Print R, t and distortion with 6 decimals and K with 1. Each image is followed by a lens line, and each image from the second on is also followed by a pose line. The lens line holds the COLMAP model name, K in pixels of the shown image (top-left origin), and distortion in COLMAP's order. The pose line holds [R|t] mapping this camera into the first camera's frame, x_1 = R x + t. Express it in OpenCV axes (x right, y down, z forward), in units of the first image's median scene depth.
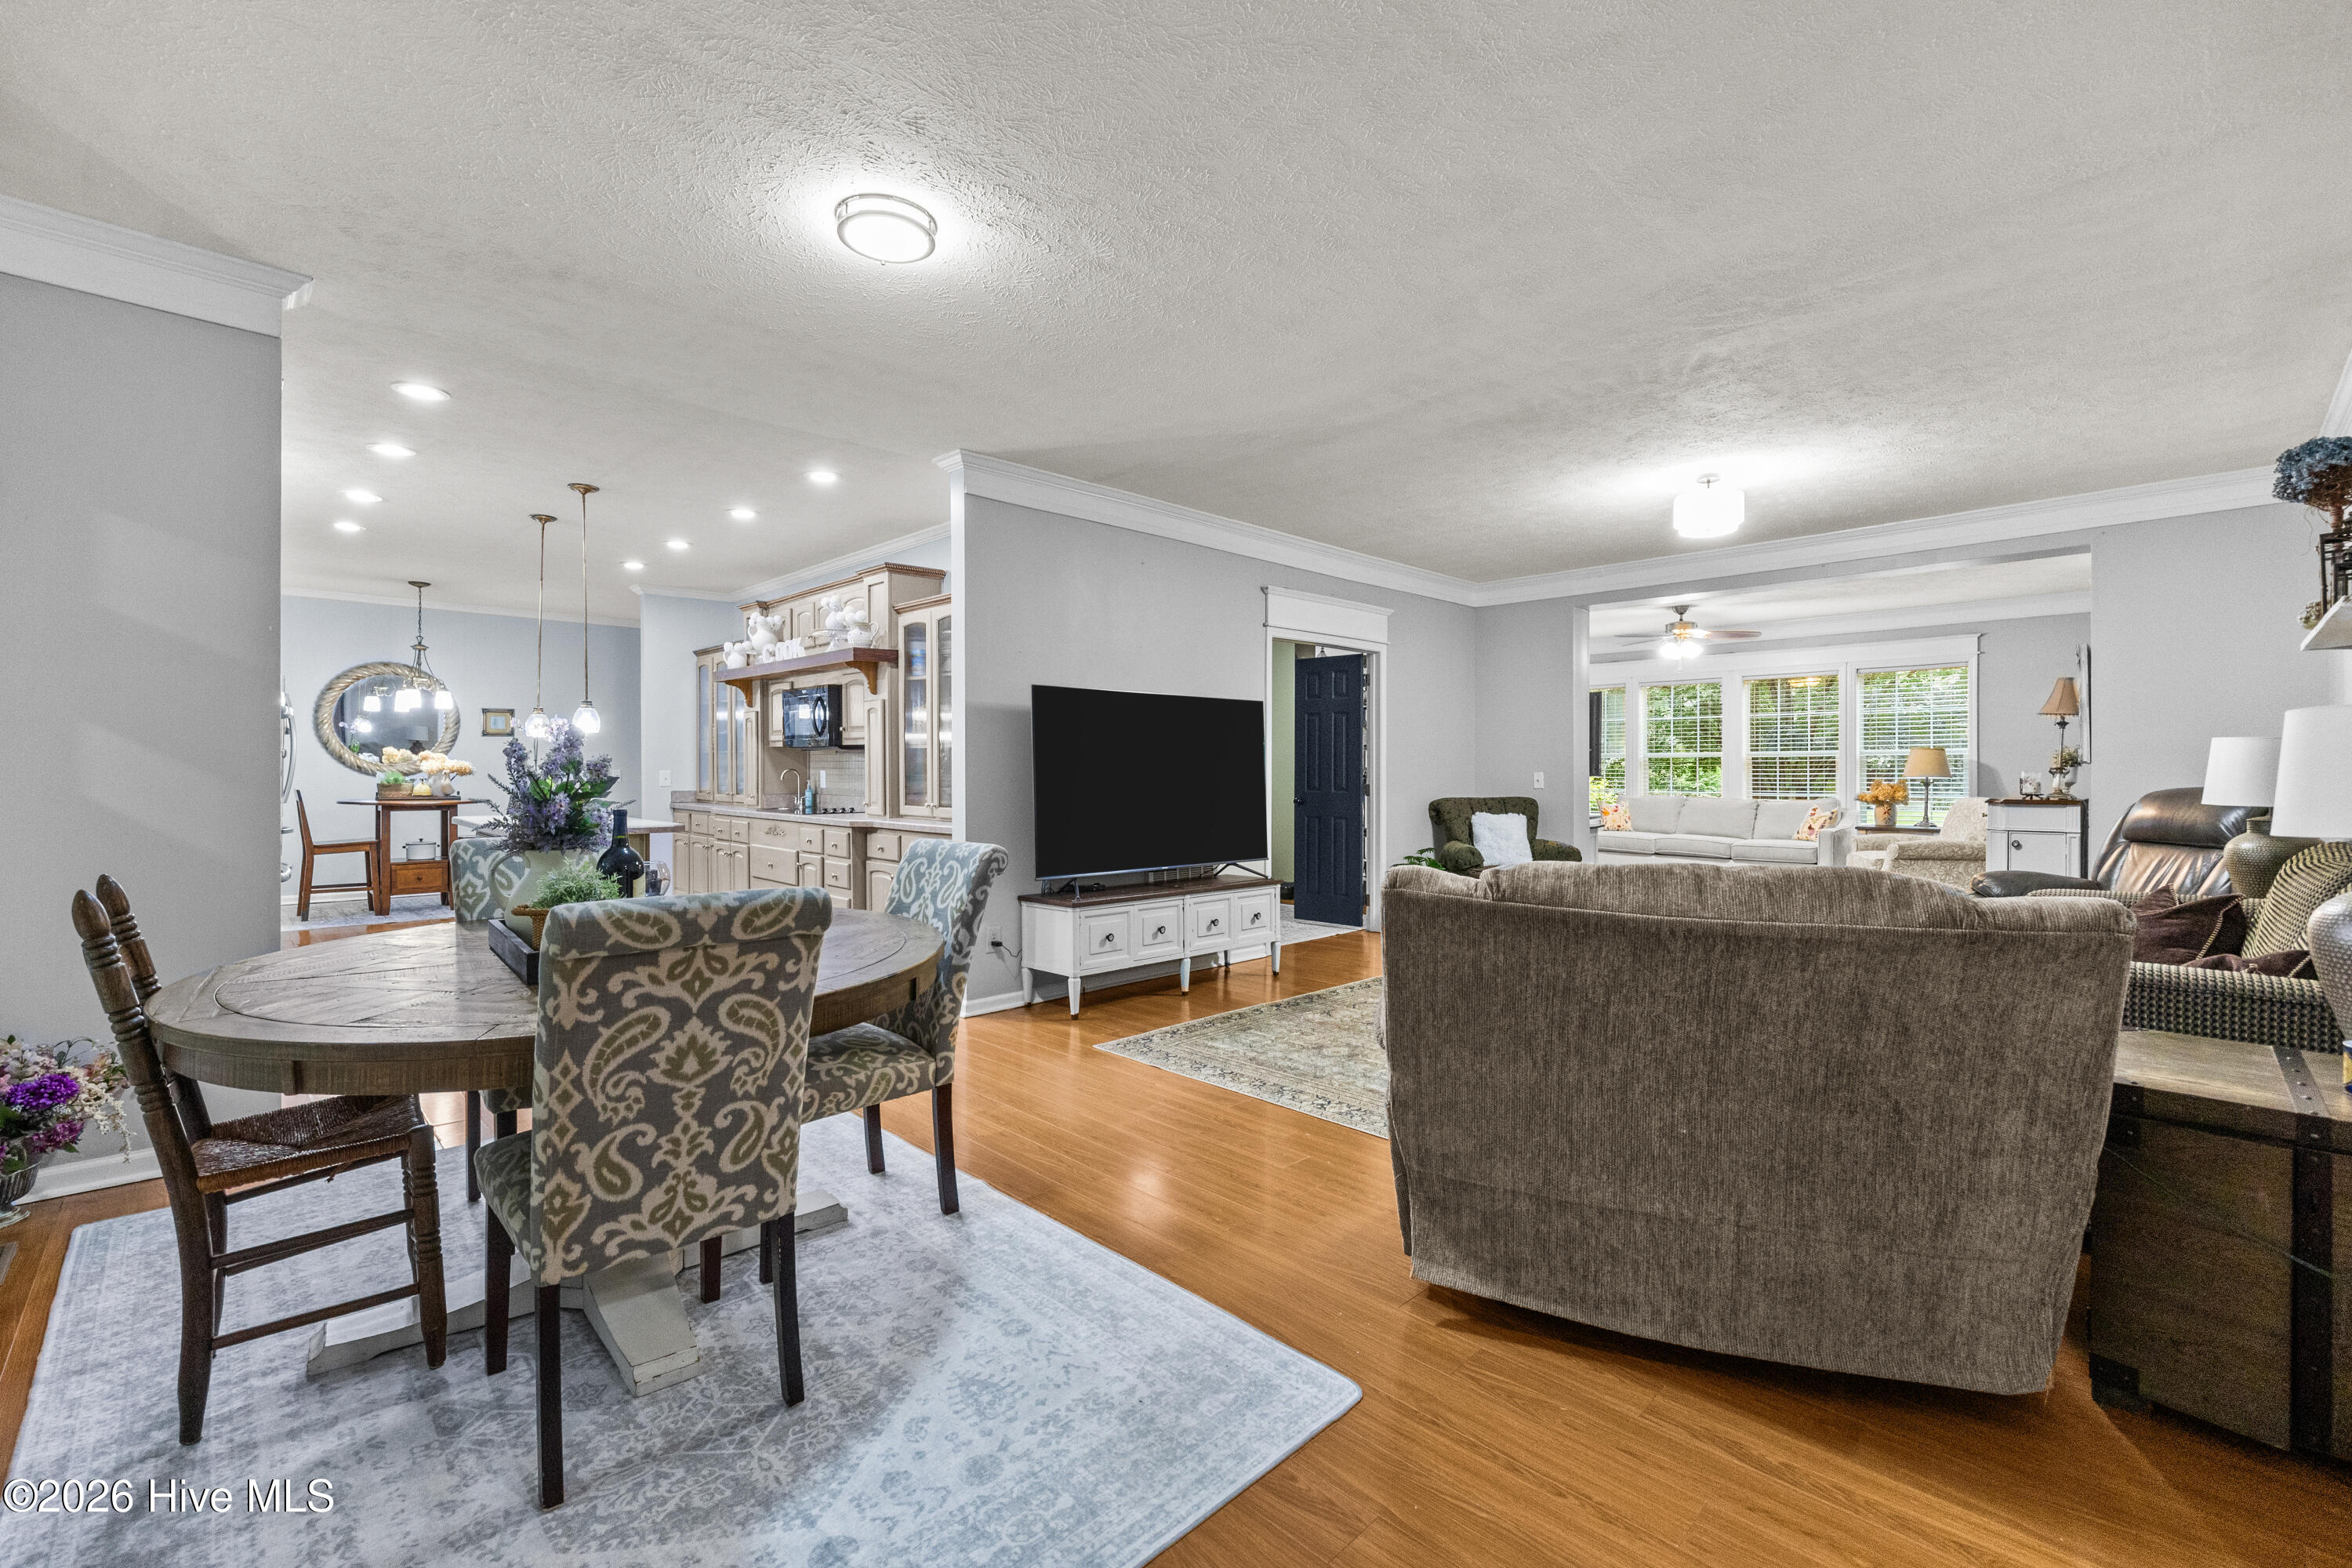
lens RADIAL K [[997.9, 0, 1199.0], [0, 997.9, 768.4], [0, 0, 1]] dist [-0.007464, 0.000562]
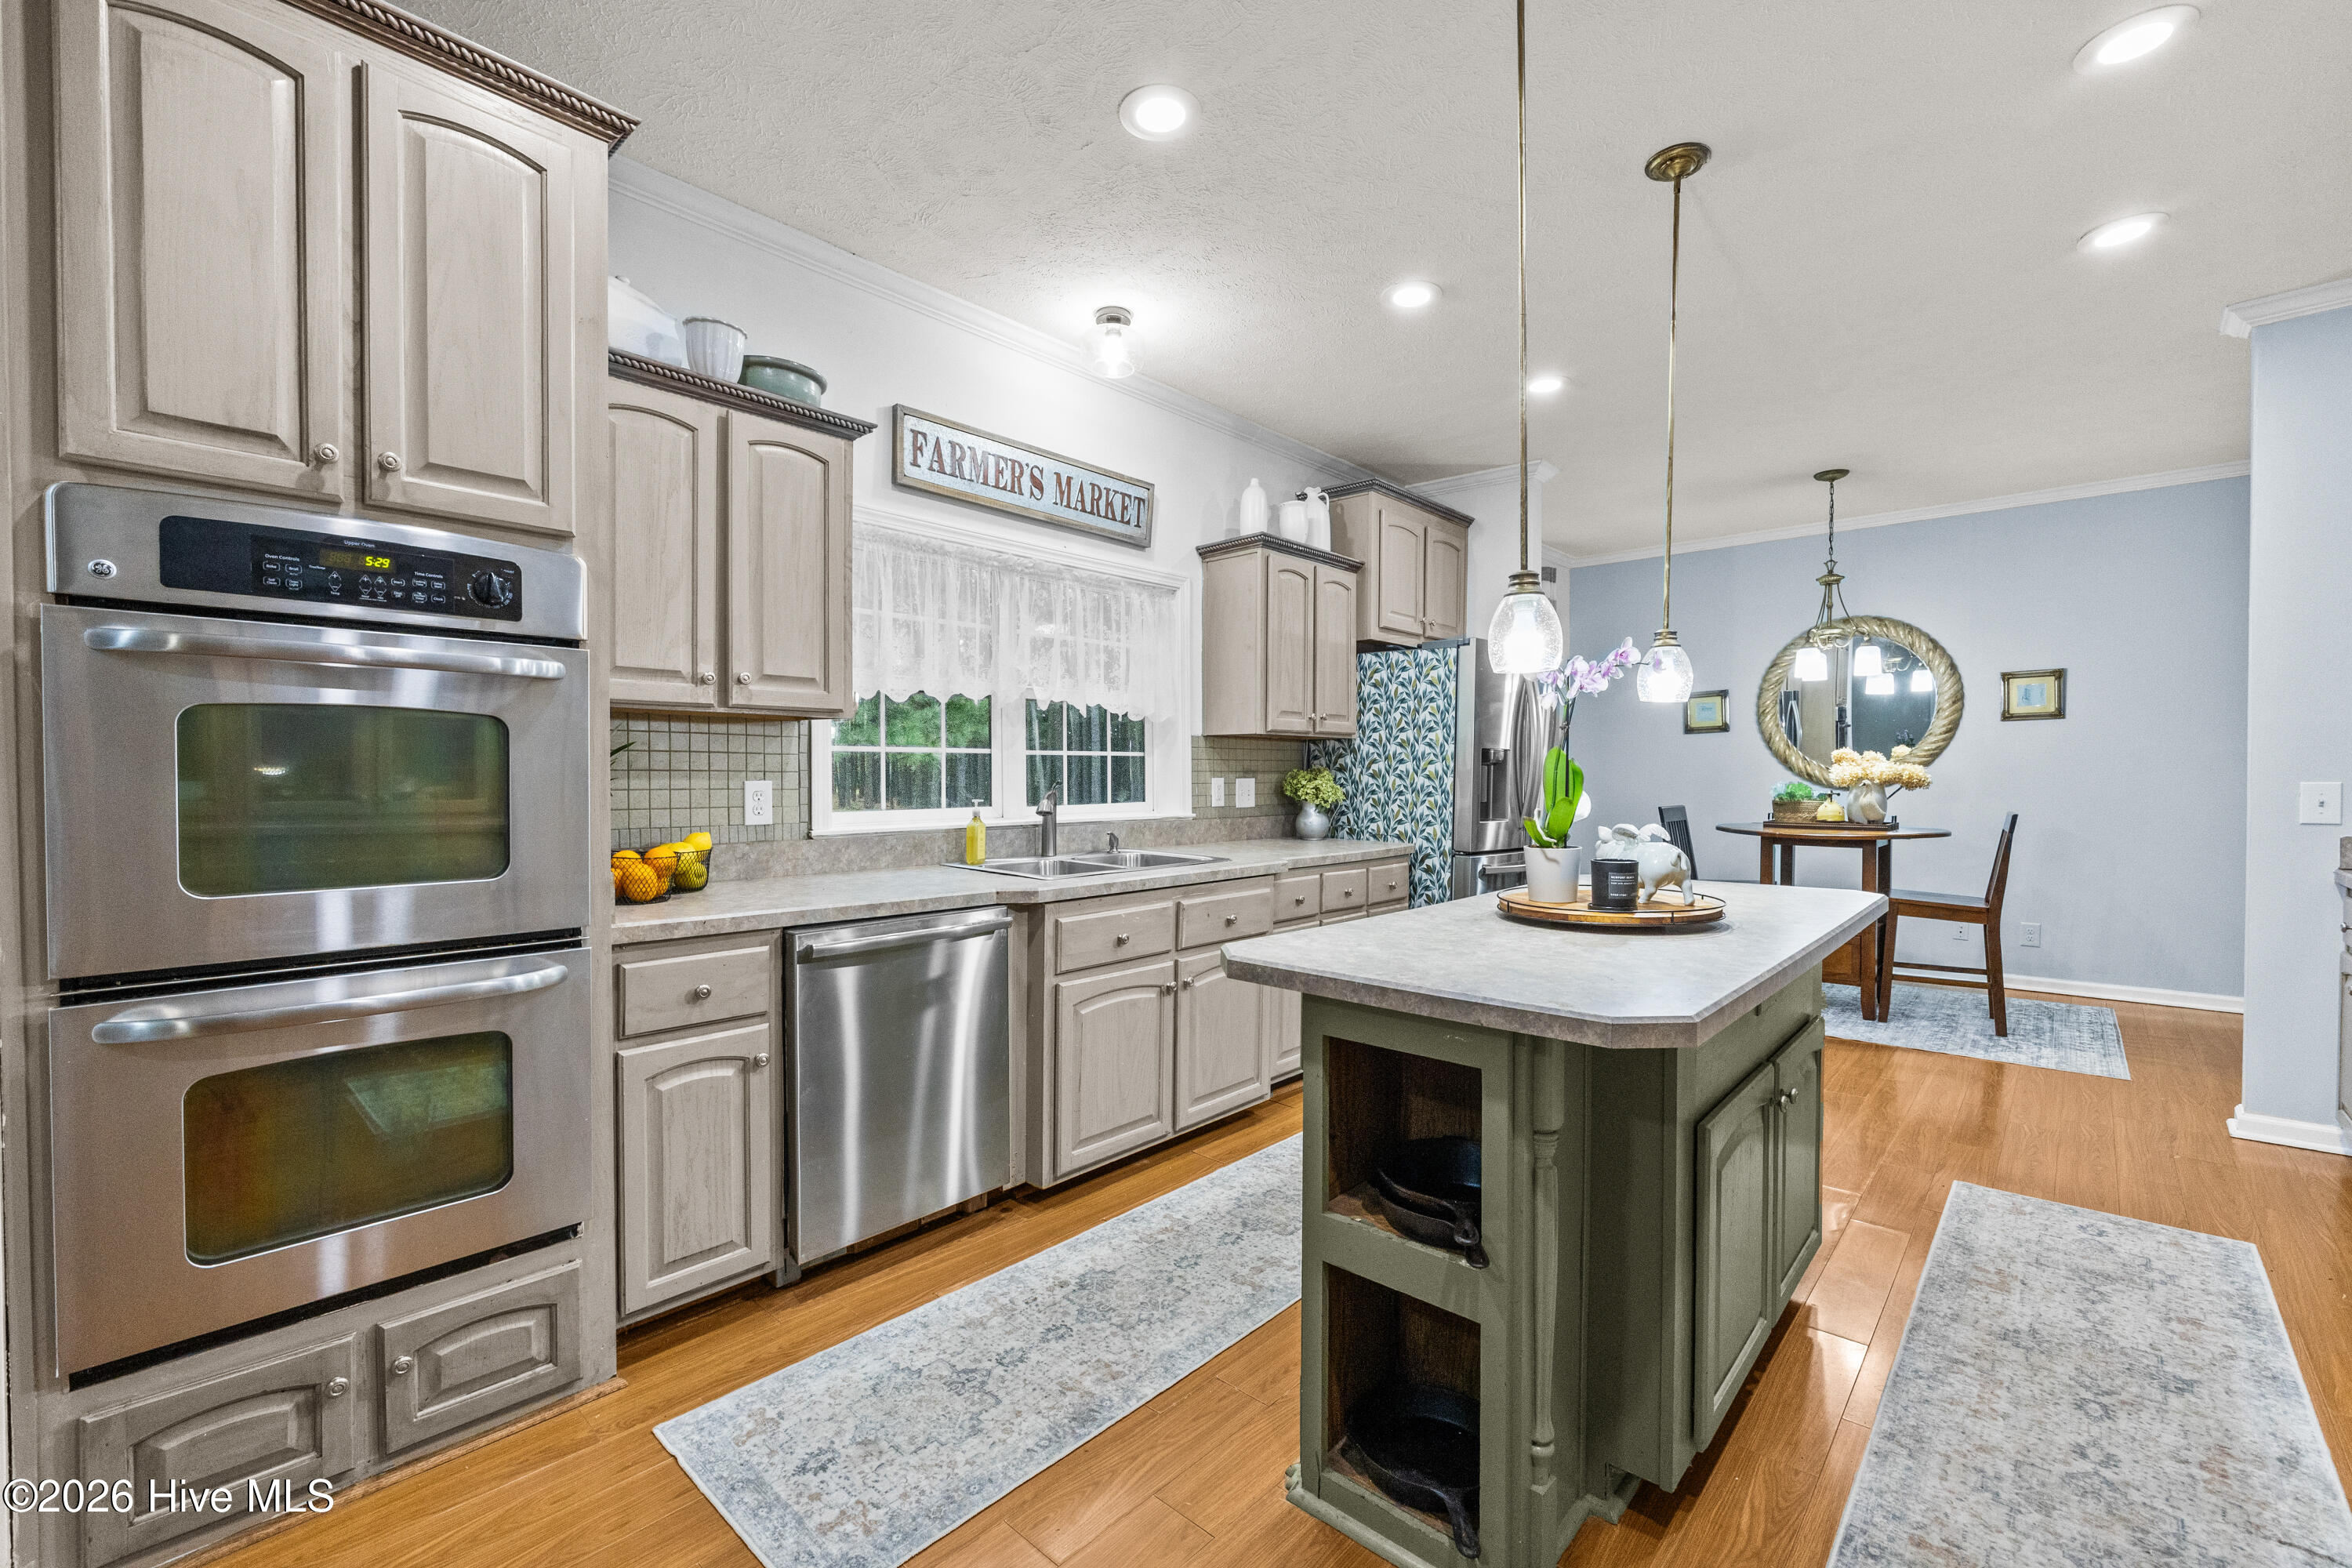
lens RADIAL K [[997.3, 0, 1178.3], [0, 997.3, 791.6], [0, 0, 1]] dist [-0.009061, 0.003146]
pose [[0.047756, 0.015056, -0.998746, -0.257574], [0.000570, 0.999886, 0.015101, -0.000300], [0.998859, -0.001291, 0.047742, 0.767782]]
